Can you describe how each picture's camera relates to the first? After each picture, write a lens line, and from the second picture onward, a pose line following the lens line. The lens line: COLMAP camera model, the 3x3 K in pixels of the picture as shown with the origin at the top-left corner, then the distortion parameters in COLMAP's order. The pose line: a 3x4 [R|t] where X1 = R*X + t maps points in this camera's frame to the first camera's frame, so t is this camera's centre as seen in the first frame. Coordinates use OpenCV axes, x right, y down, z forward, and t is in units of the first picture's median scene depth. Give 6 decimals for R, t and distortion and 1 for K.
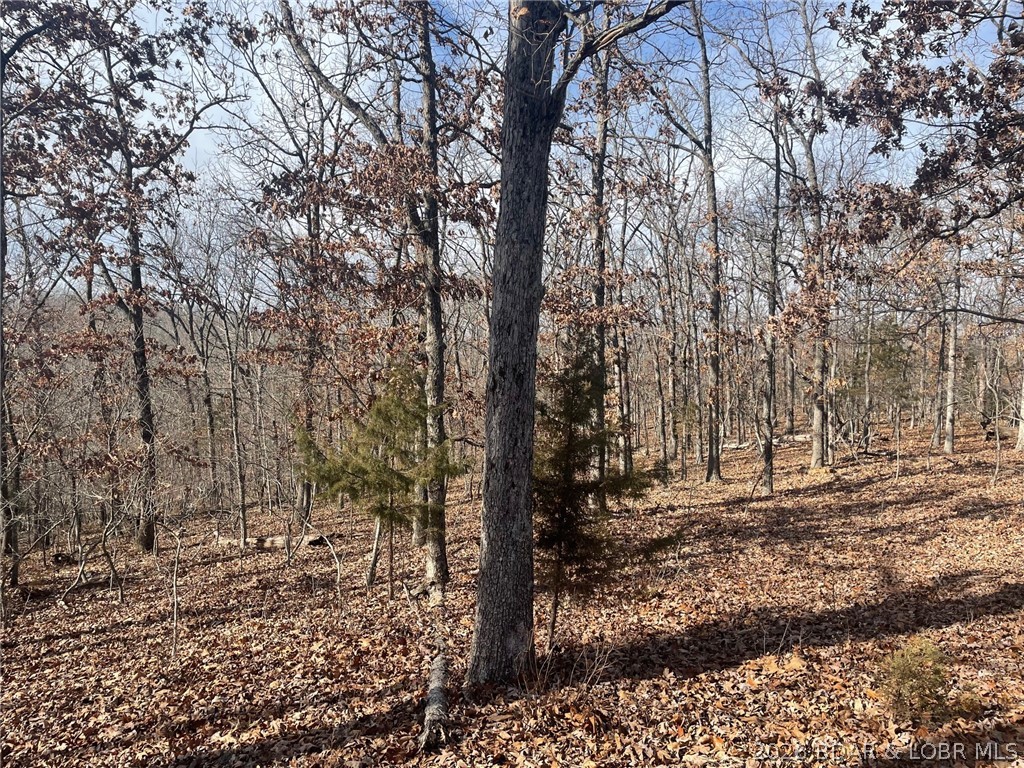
lens RADIAL K [[771.7, 0, 502.0], [0, 771.7, 390.3], [0, 0, 1]] dist [0.096143, -0.119404]
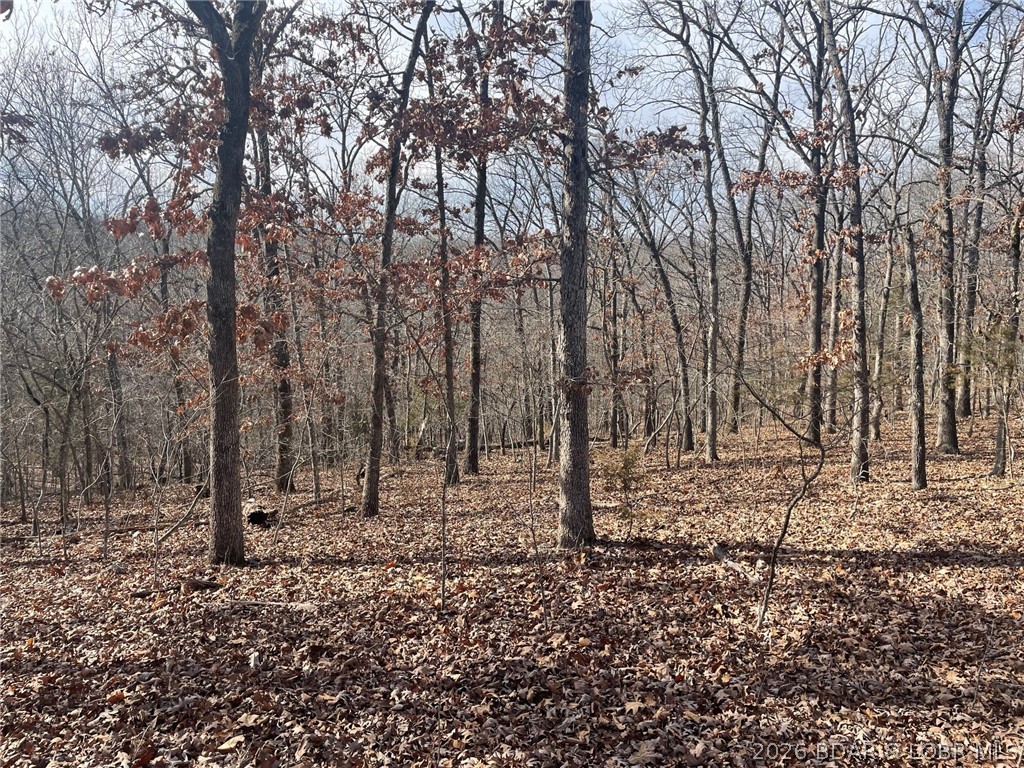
lens RADIAL K [[771.7, 0, 508.4], [0, 771.7, 389.1], [0, 0, 1]] dist [0.096143, -0.119404]
pose [[0.833539, 0.046376, -0.550511, 0.594118], [0.004800, 0.995825, 0.091158, 0.019444], [0.552440, -0.078626, 0.829836, 0.914295]]
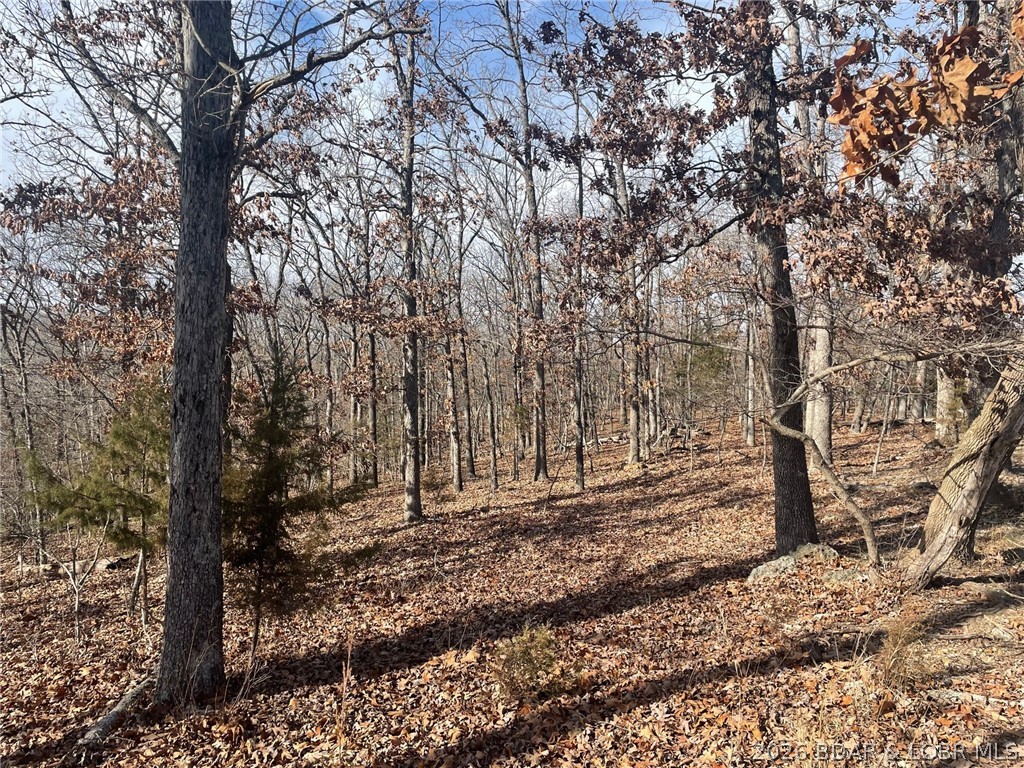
lens RADIAL K [[771.7, 0, 518.1], [0, 771.7, 384.1], [0, 0, 1]] dist [0.096143, -0.119404]
pose [[0.984051, -0.019155, 0.176853, 0.133616], [0.020753, 0.999759, -0.007188, -0.014319], [-0.176673, 0.010744, 0.984211, -0.053699]]
